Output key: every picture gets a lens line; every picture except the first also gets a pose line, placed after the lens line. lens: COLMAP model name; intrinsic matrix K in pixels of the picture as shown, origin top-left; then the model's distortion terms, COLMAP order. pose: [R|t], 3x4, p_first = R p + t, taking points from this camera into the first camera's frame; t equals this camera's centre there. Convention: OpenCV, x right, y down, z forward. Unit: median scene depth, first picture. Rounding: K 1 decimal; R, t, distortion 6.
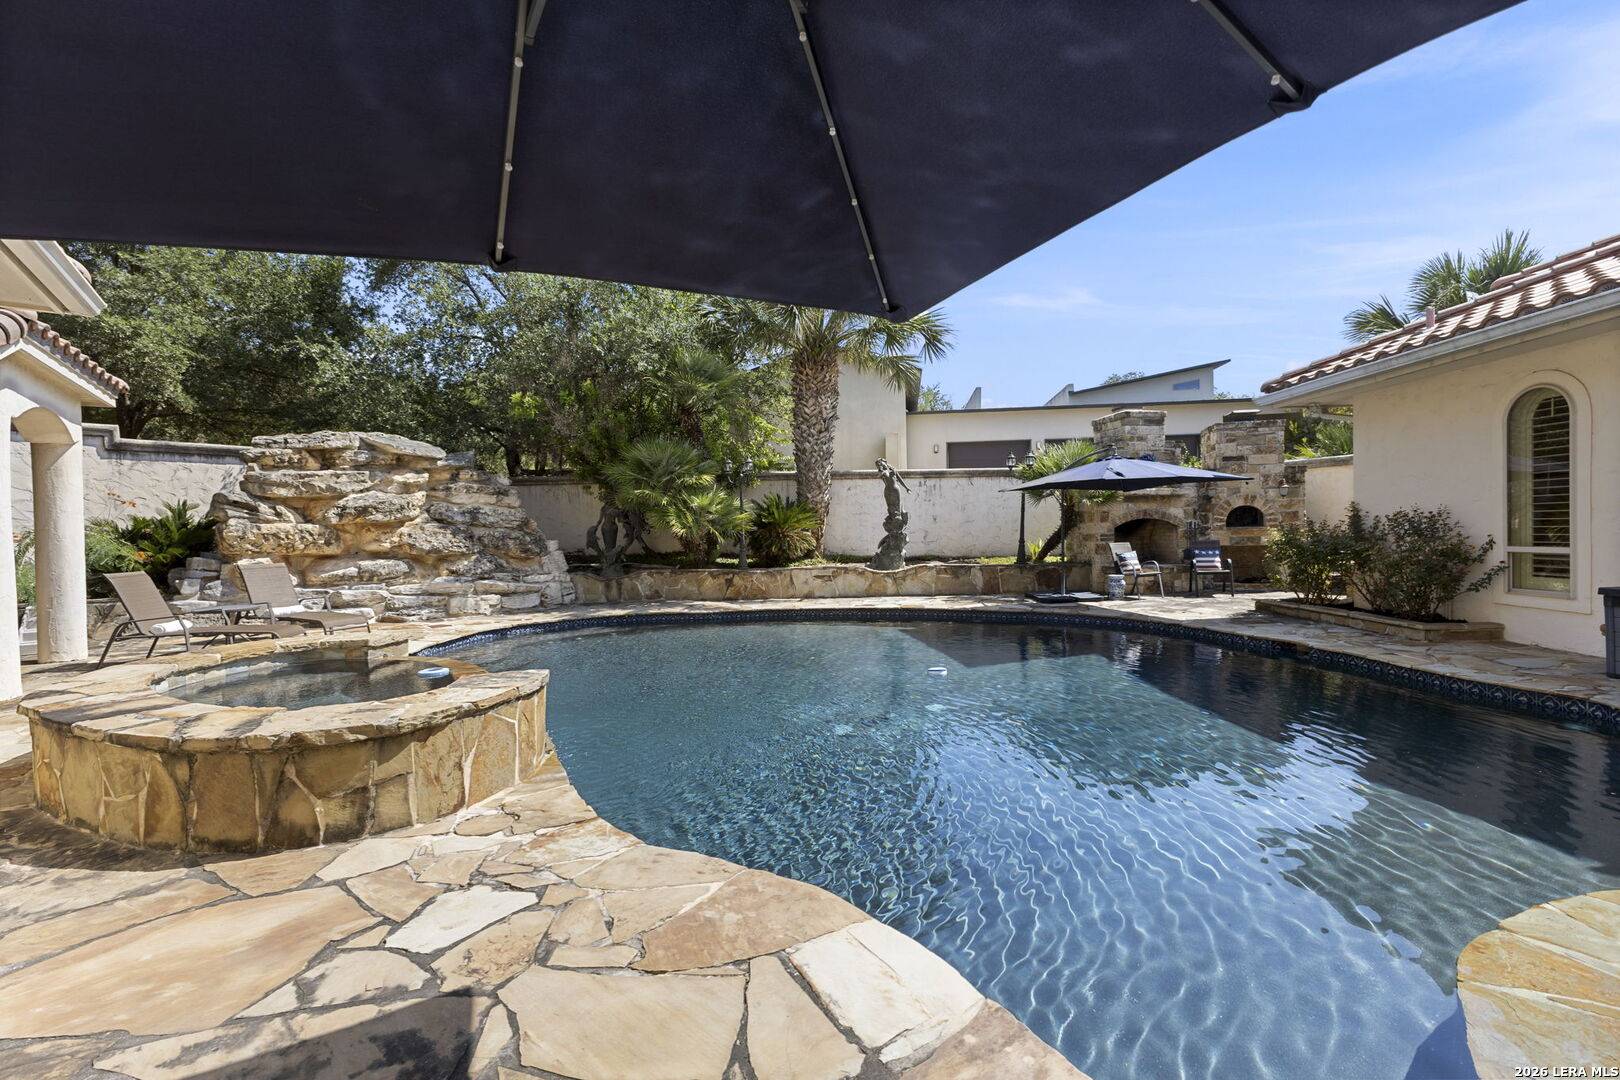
lens RADIAL K [[692.8, 0, 810.0], [0, 692.8, 540.0], [0, 0, 1]] dist [0.000480, 0.000111]
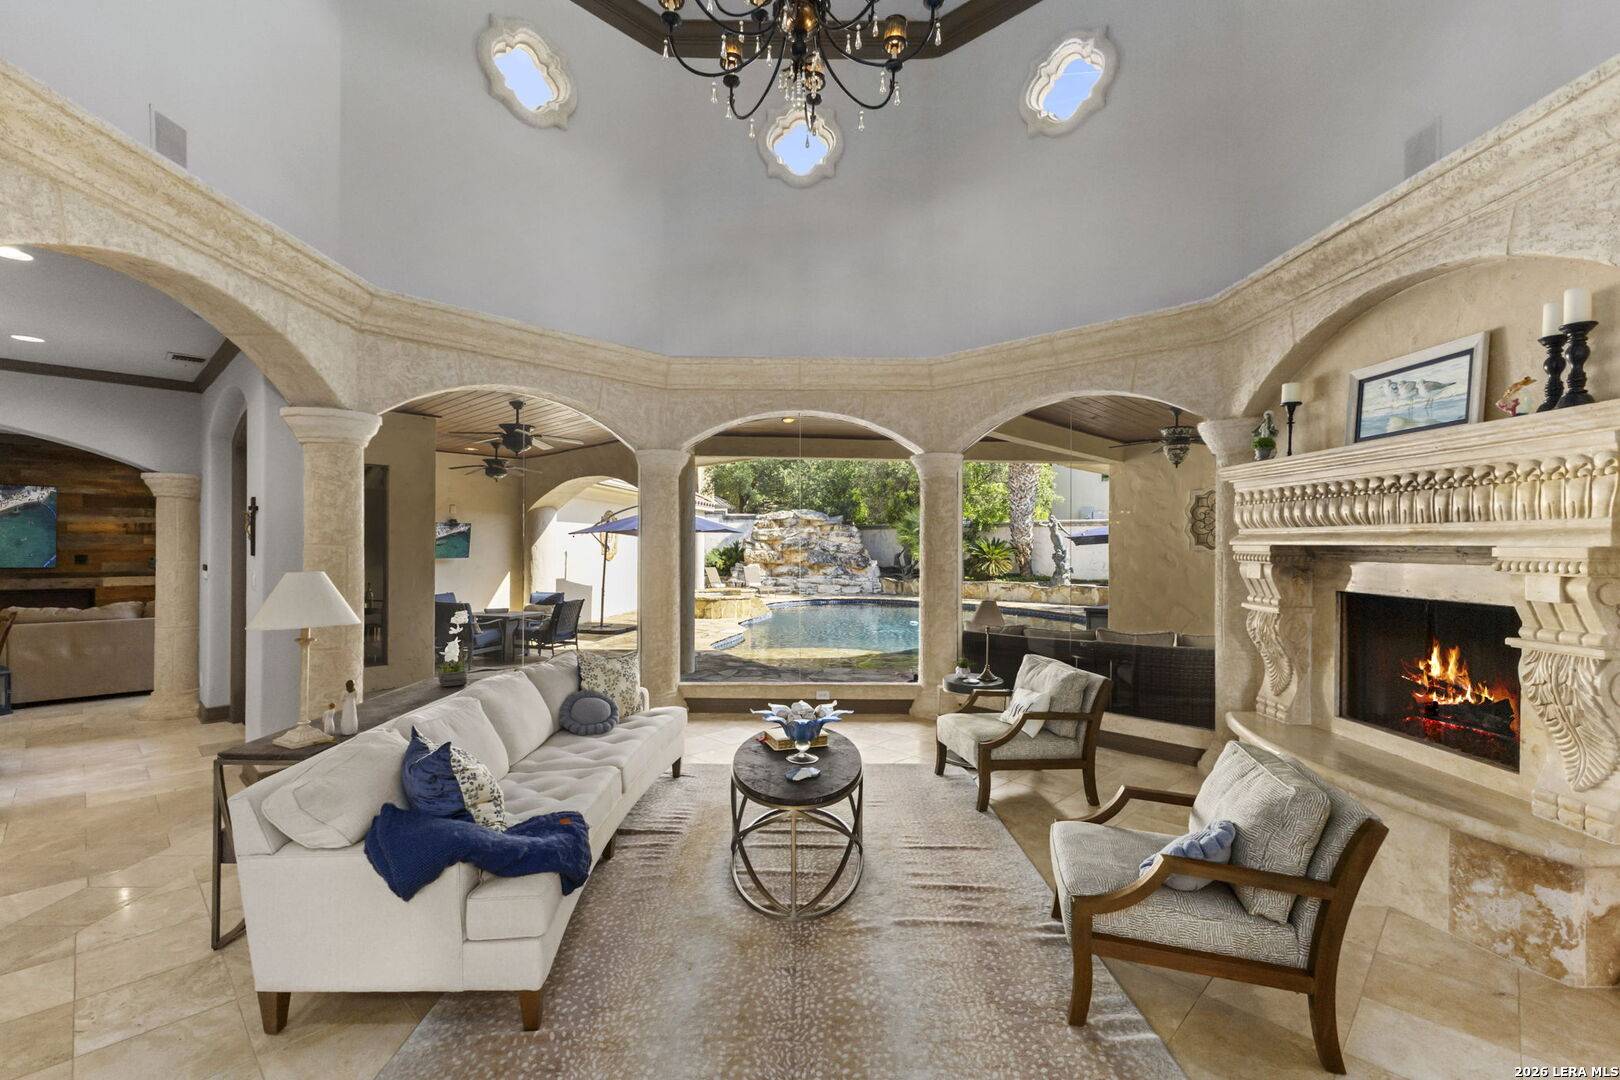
lens RADIAL K [[700.8, 0, 810.0], [0, 700.8, 540.0], [0, 0, 1]] dist [0.013948, -0.006199]
pose [[0.727313, 0.016043, -0.686118, 0.911022], [-0.027566, 0.999603, -0.005847, -0.043019], [0.685752, 0.023166, 0.727466, -0.599999]]
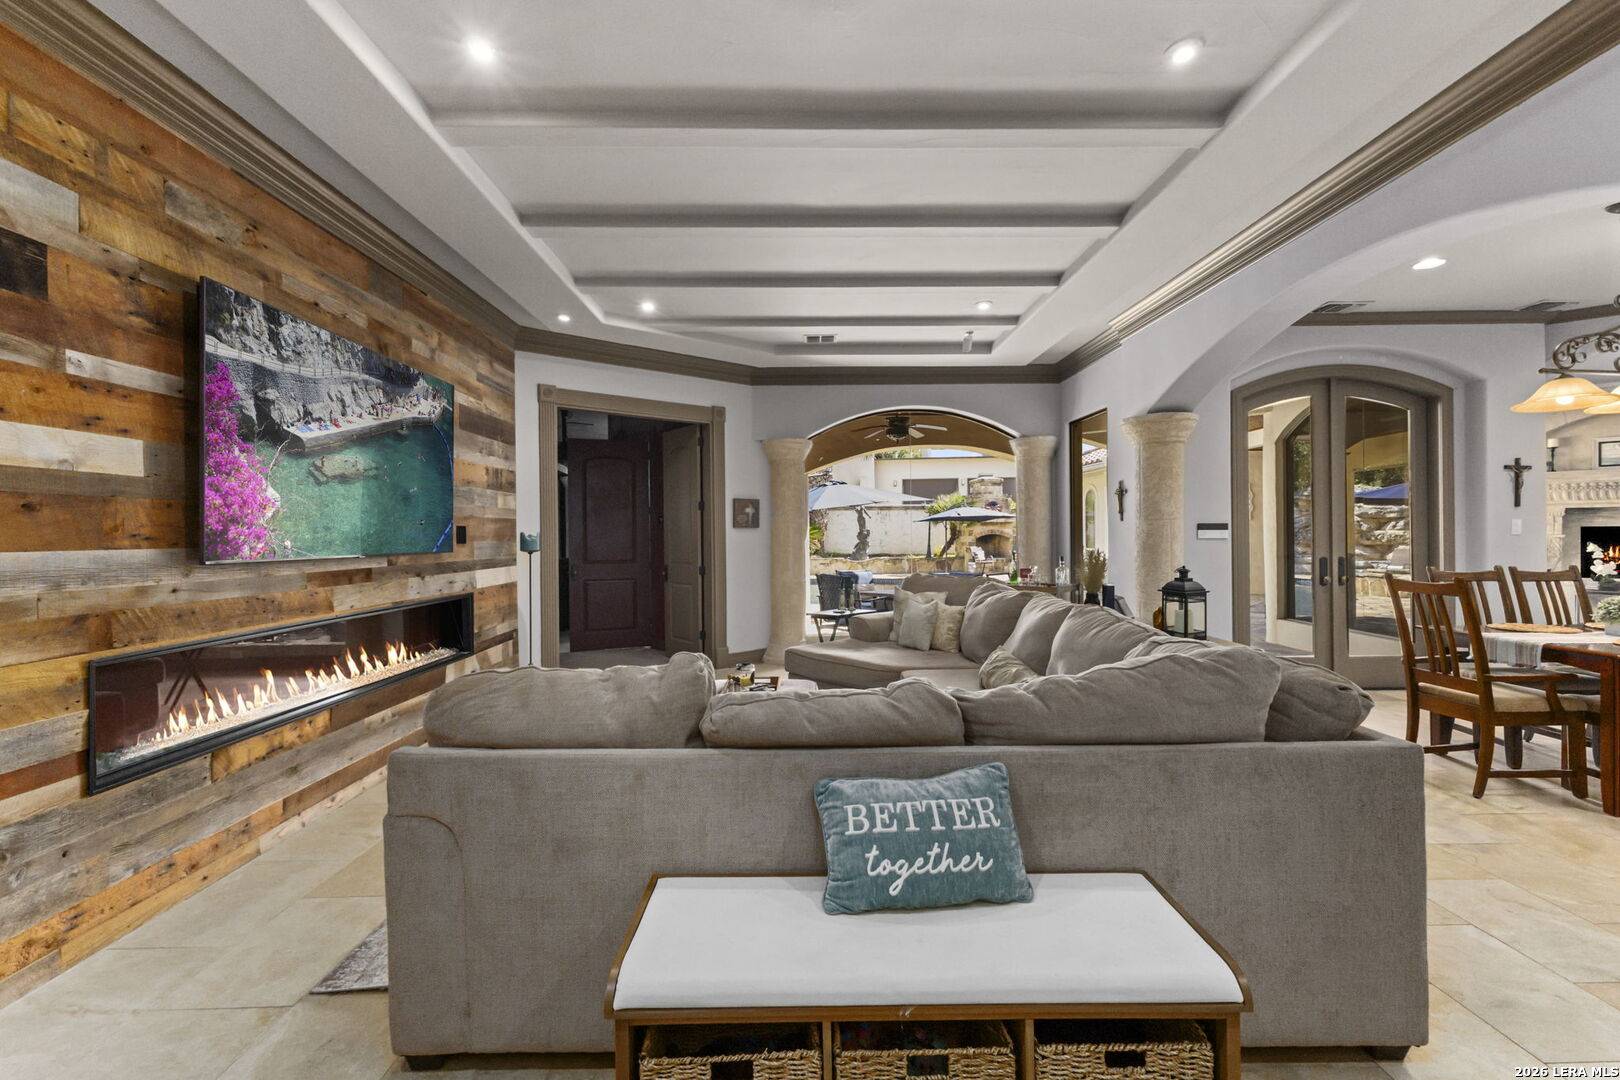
lens RADIAL K [[700.8, 0, 810.0], [0, 700.8, 540.0], [0, 0, 1]] dist [0.013948, -0.006199]
pose [[0.999735, 0.008113, 0.021531, -0.066982], [-0.007979, 0.999948, -0.006302, 0.000824], [-0.021581, 0.006129, 0.999748, -0.993044]]
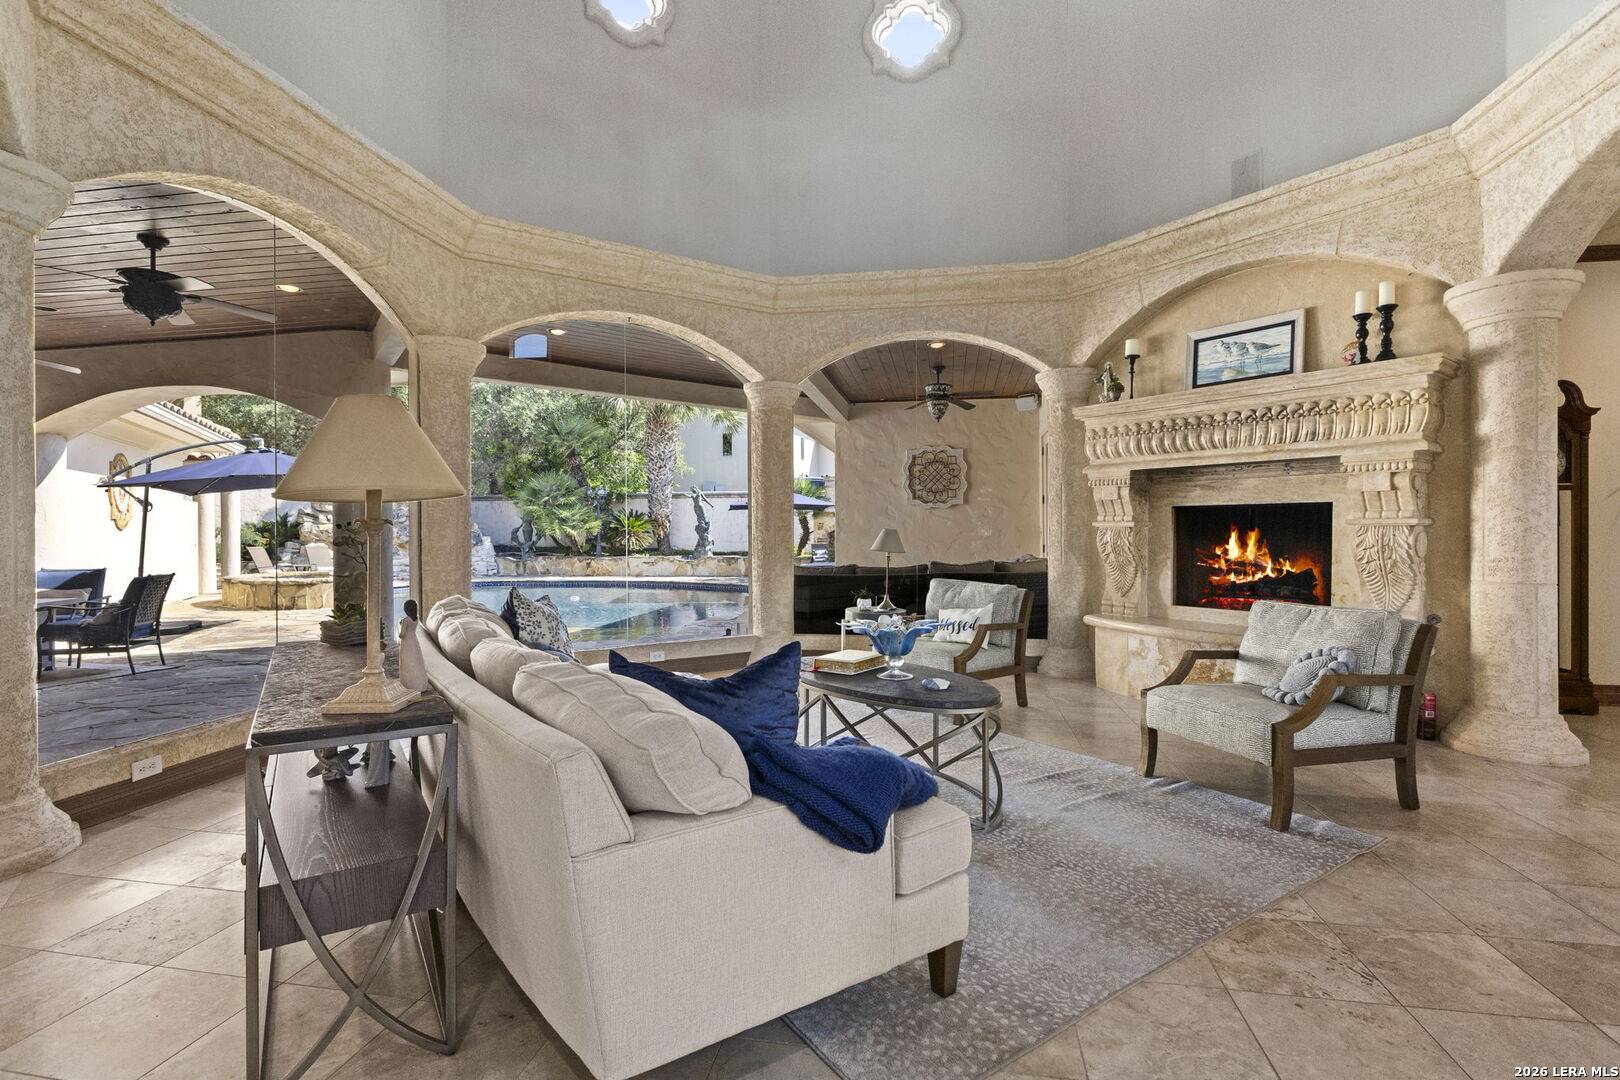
lens RADIAL K [[757.9, 0, 810.3], [0, 757.9, 536.1], [0, 0, 1]] dist [-0.009445, 0.000592]
pose [[0.985955, 0.015278, -0.166313, 0.721645], [-0.016442, 0.999849, -0.005626, -0.003019], [0.166202, 0.008281, 0.986057, -0.670285]]
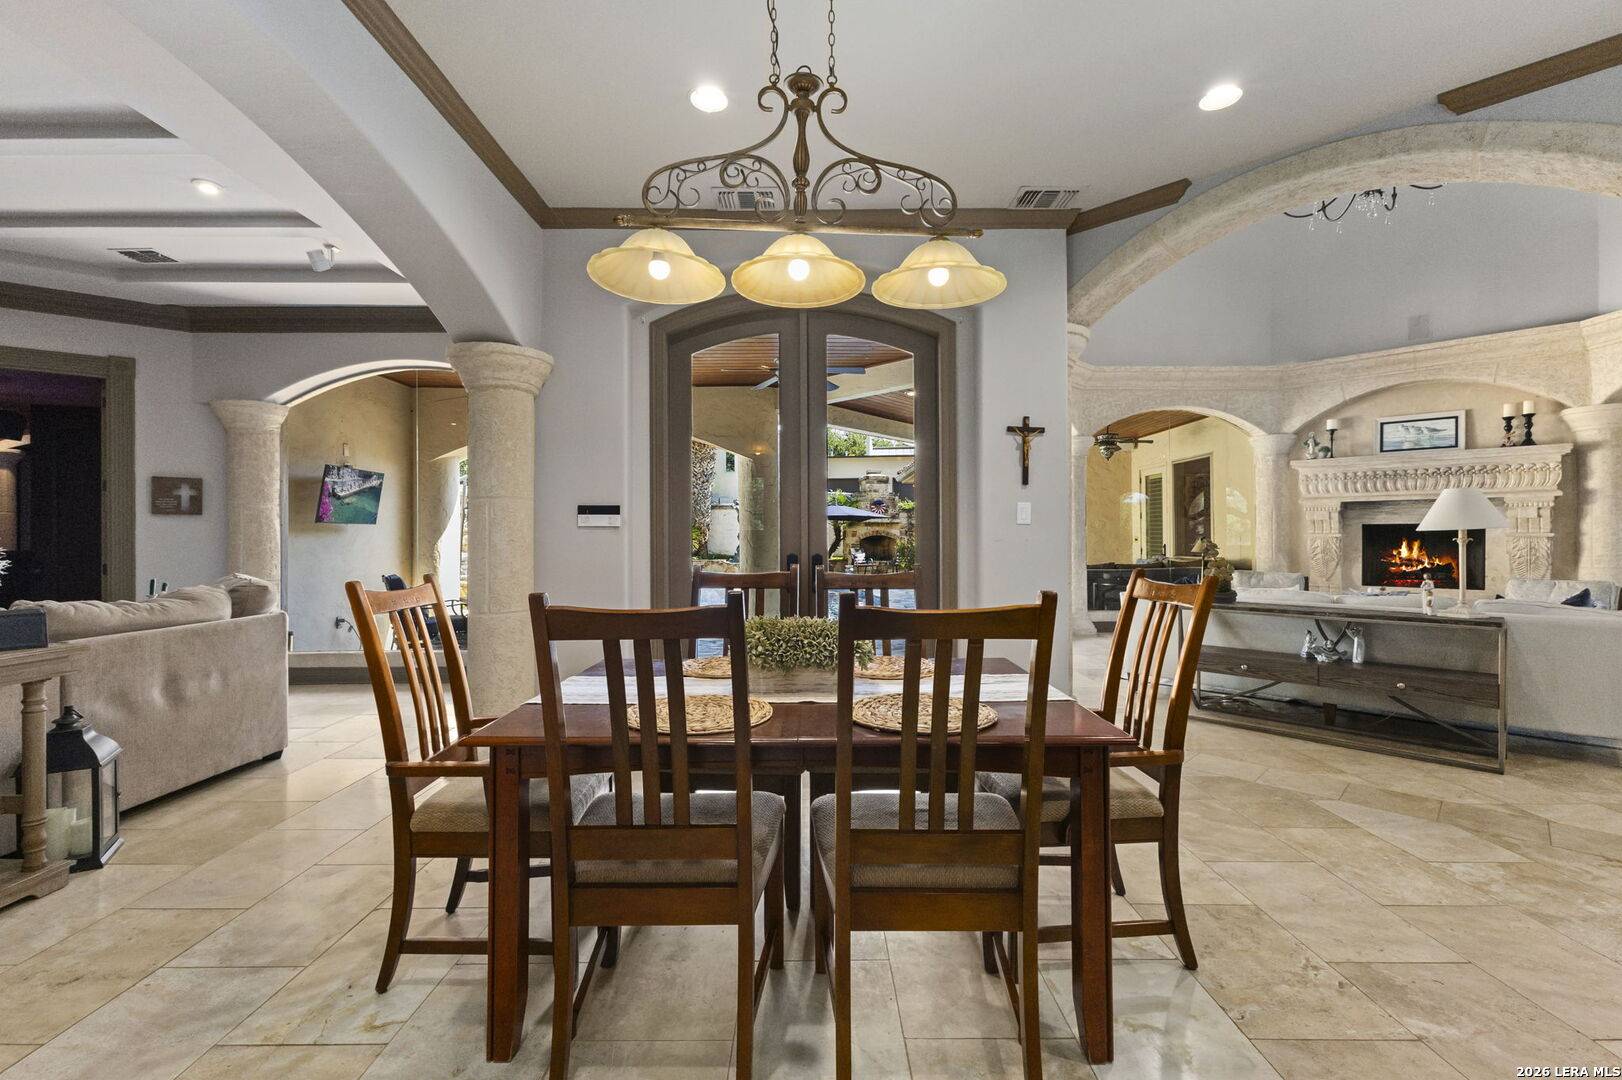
lens RADIAL K [[695.5, 0, 811.9], [0, 695.5, 535.5], [0, 0, 1]] dist [0.017312, -0.007299]
pose [[0.999843, 0.014338, 0.010440, 0.312795], [-0.014151, 0.999742, -0.017782, 0.003427], [-0.010692, 0.017632, 0.999787, -0.862588]]
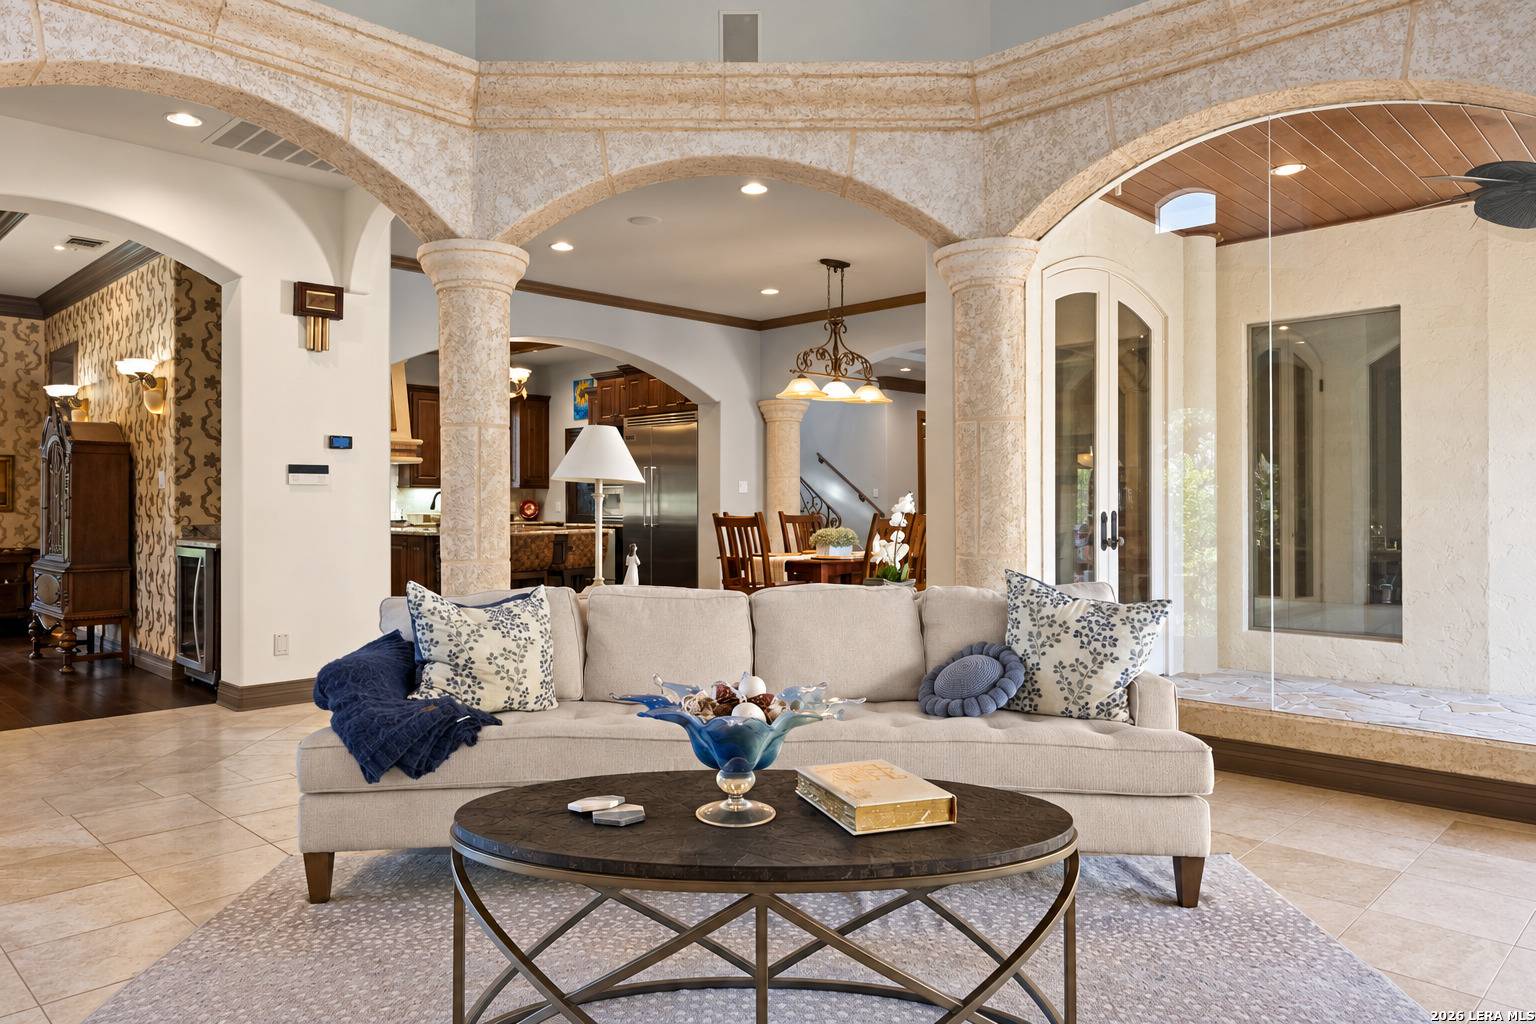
lens RADIAL K [[1019.4, 0, 768.0], [0, 1019.4, 512.0], [0, 0, 1]] dist [0.003029, 0.000614]
pose [[-0.694190, 0.026520, -0.719303, 0.828451], [0.006387, 0.999509, 0.030687, -0.010160], [0.719763, 0.016708, -0.694018, -0.258411]]
